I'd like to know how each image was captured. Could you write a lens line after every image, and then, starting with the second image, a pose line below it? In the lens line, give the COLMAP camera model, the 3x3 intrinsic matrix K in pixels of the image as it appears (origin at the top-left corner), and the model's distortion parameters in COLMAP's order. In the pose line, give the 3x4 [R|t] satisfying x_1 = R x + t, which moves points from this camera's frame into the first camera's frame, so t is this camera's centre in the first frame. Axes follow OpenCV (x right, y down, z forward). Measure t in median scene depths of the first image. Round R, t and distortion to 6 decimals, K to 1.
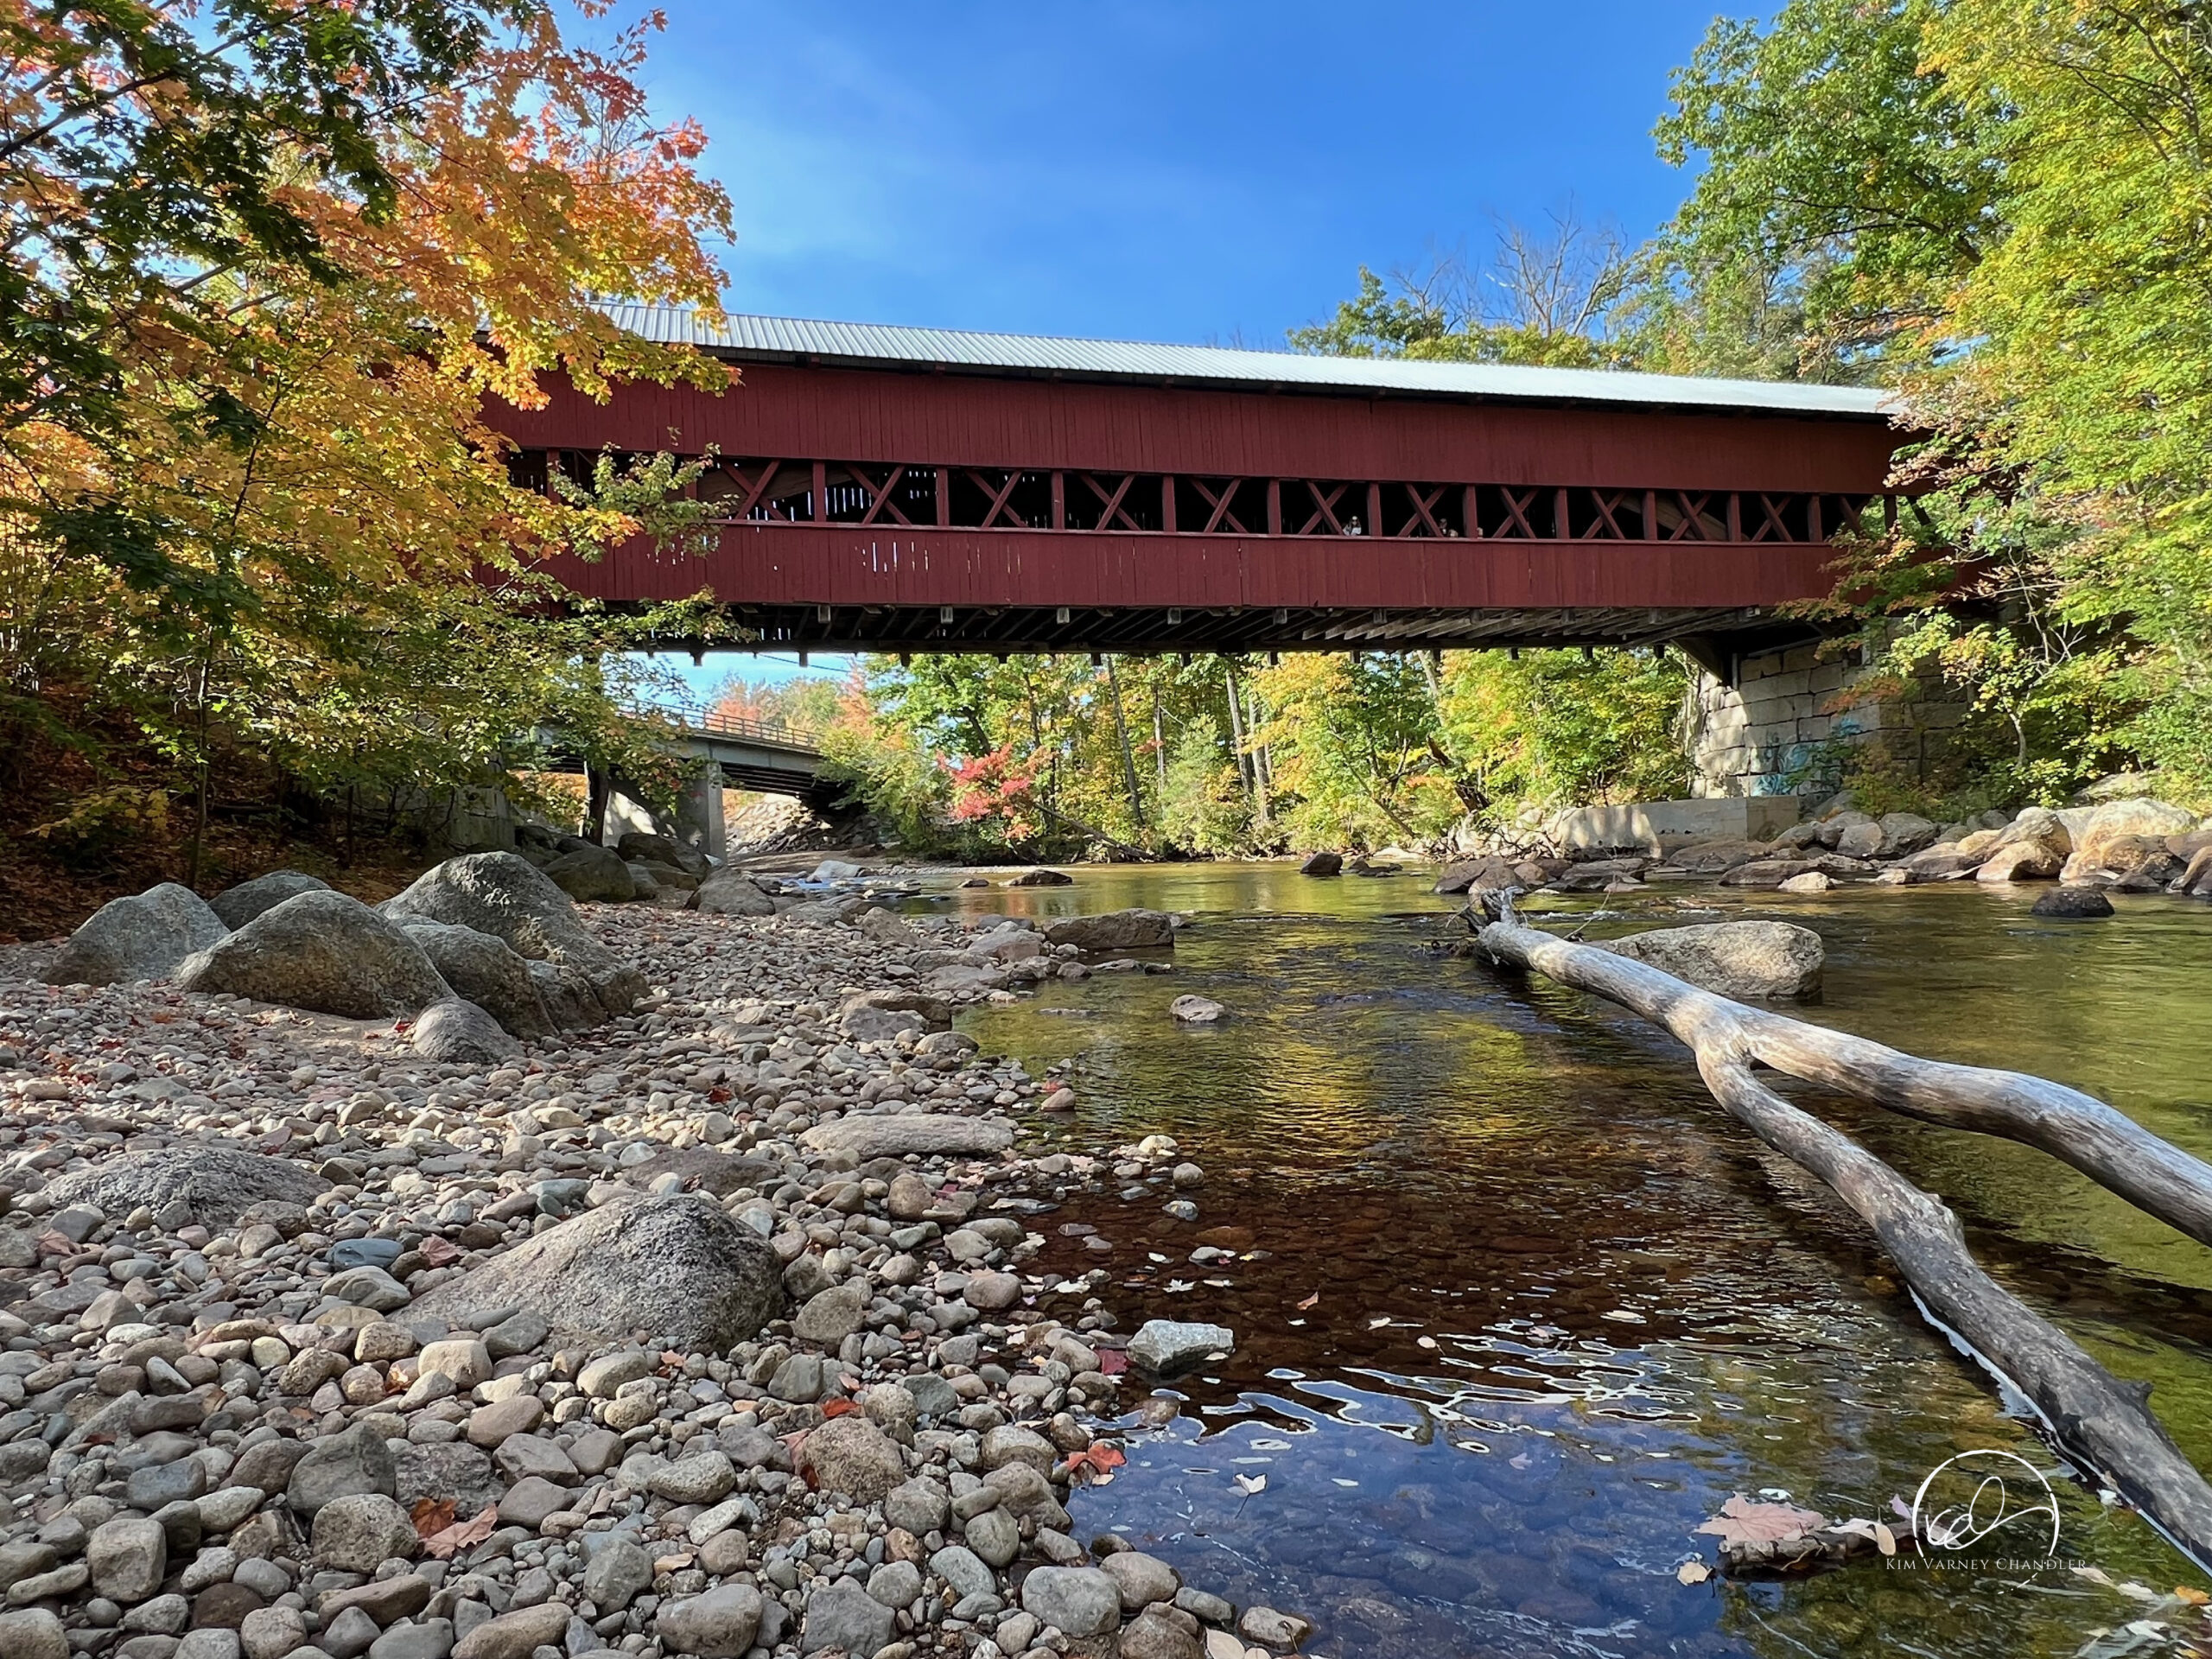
lens RADIAL K [[1329.3, 0, 1106.0], [0, 1329.3, 829.5], [0, 0, 1]] dist [-0.005762, -0.001807]
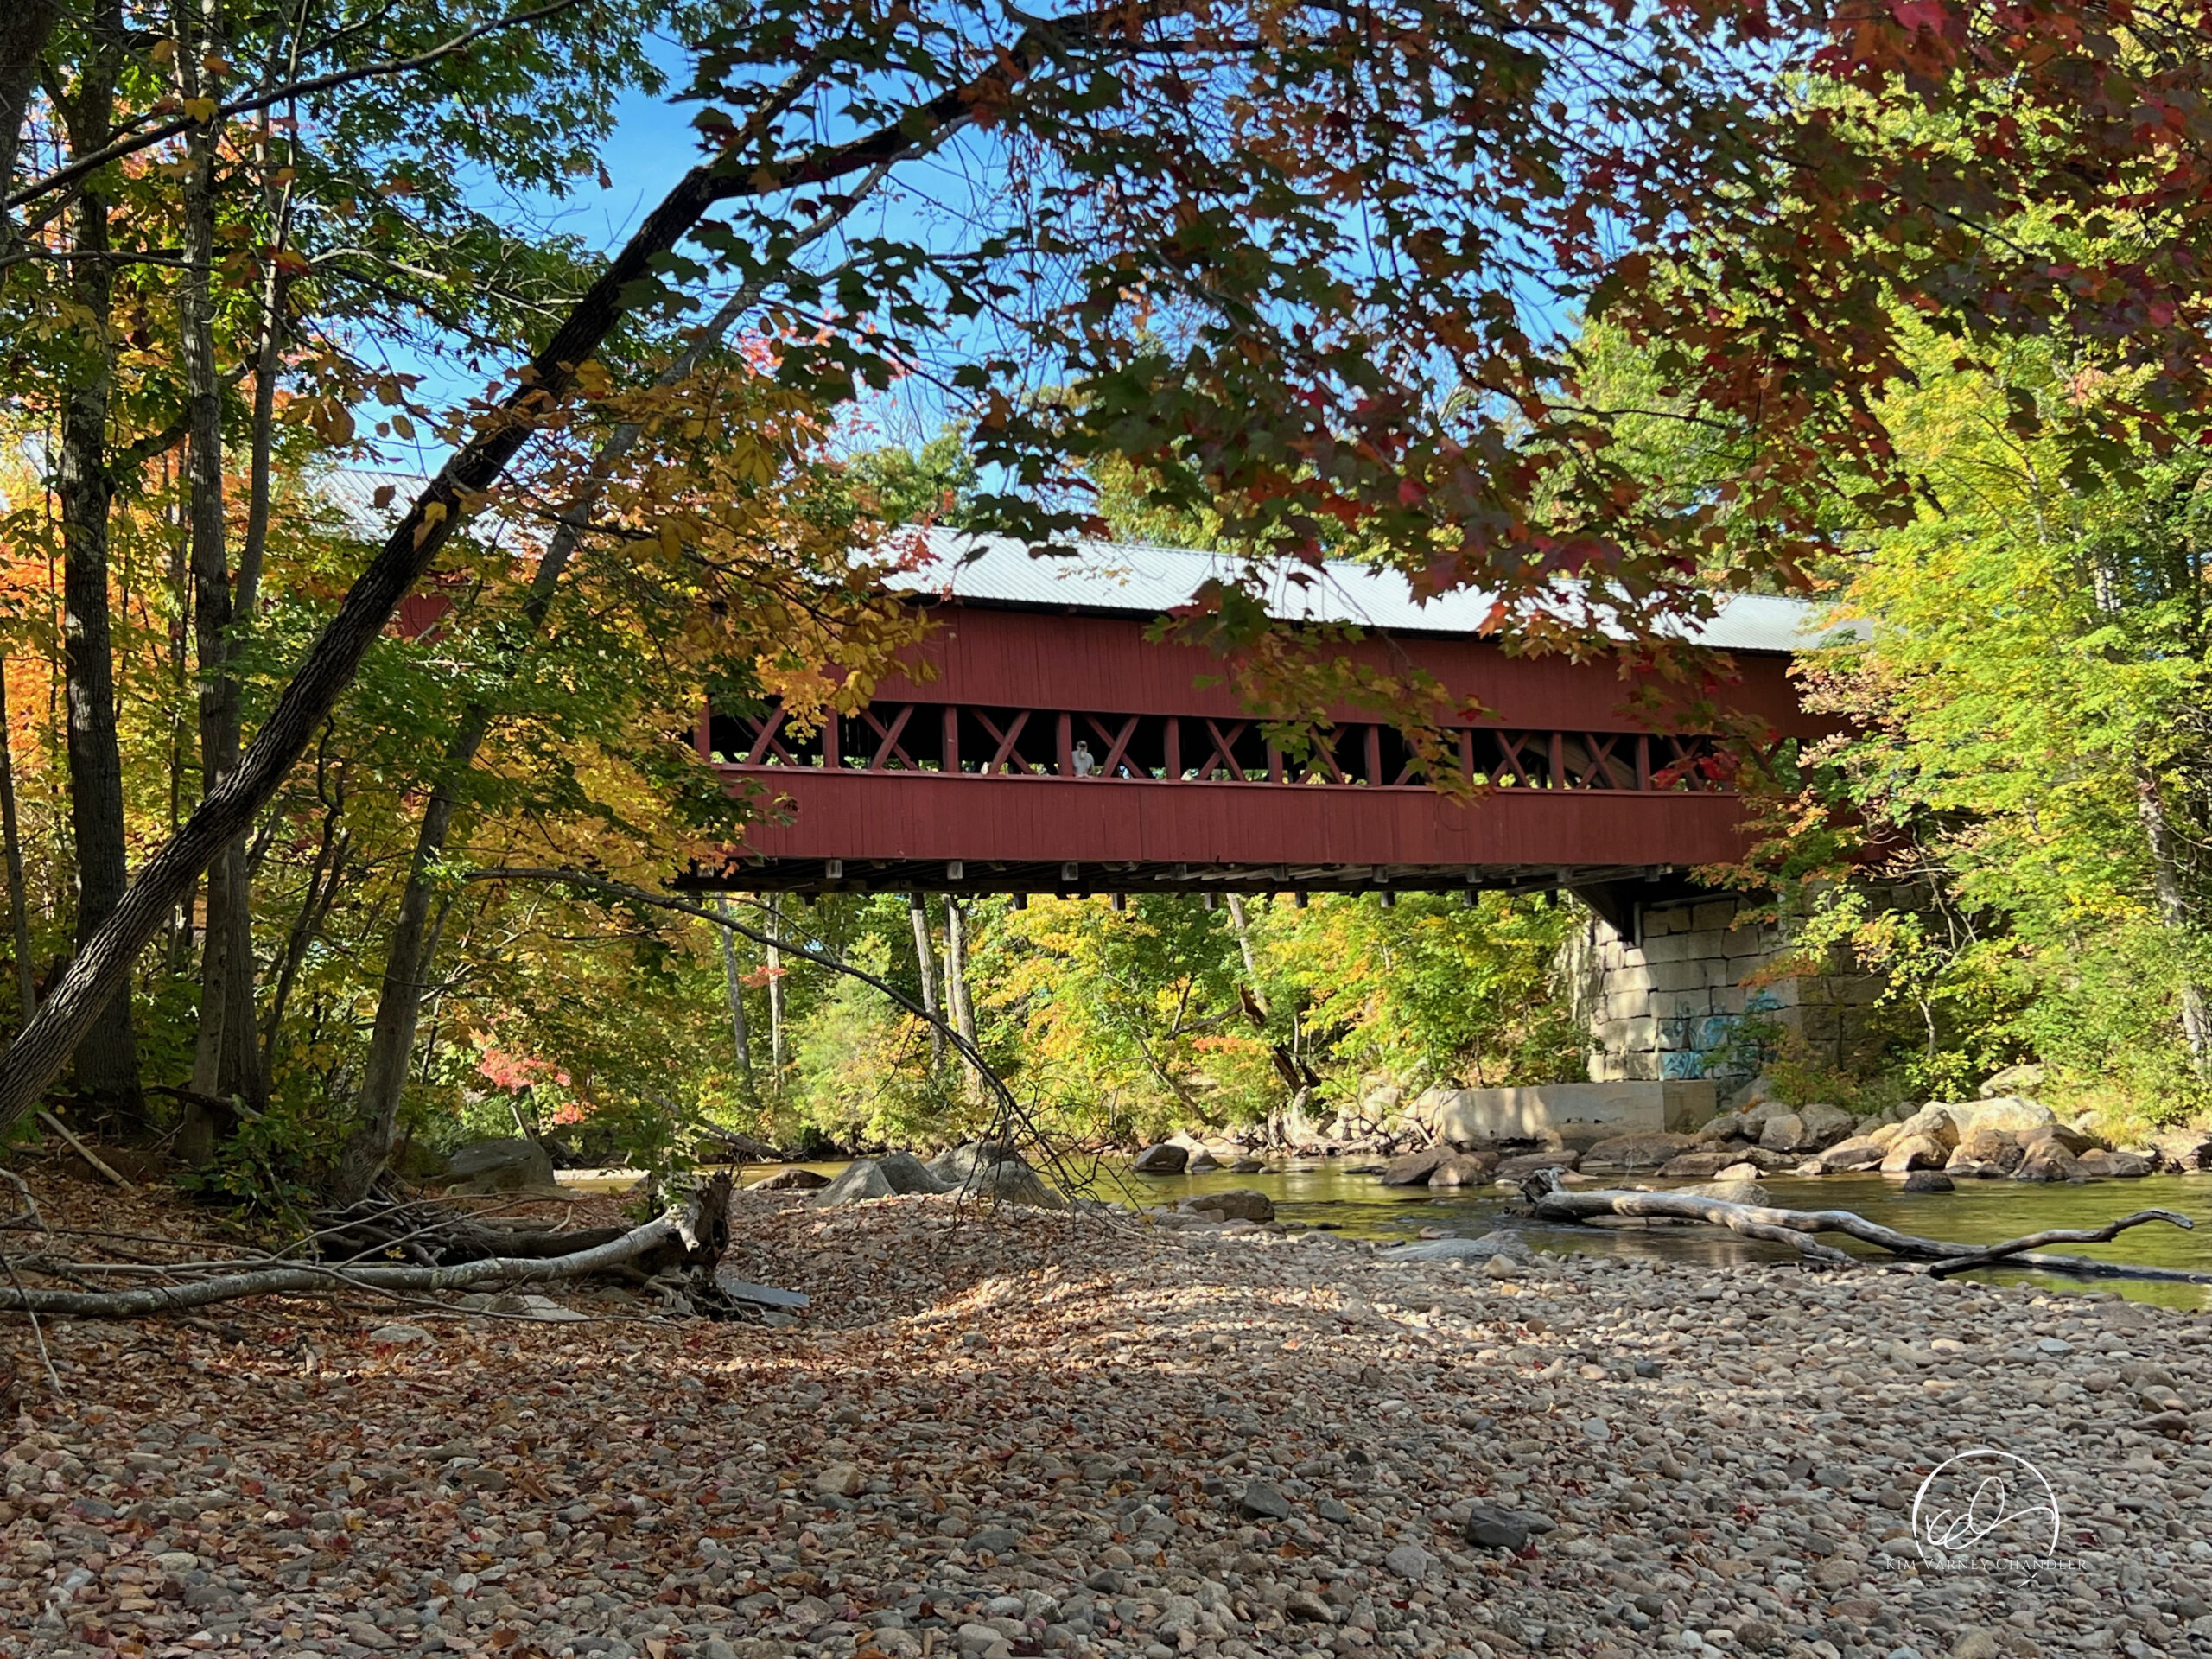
lens RADIAL K [[2719.2, 0, 1106.0], [0, 2719.2, 829.5], [0, 0, 1]] dist [0.160202, -0.603353]
pose [[0.961225, 0.031537, 0.273955, -0.439063], [-0.004120, 0.994970, -0.100084, -0.009303], [-0.275733, 0.095075, 0.956521, -0.761750]]
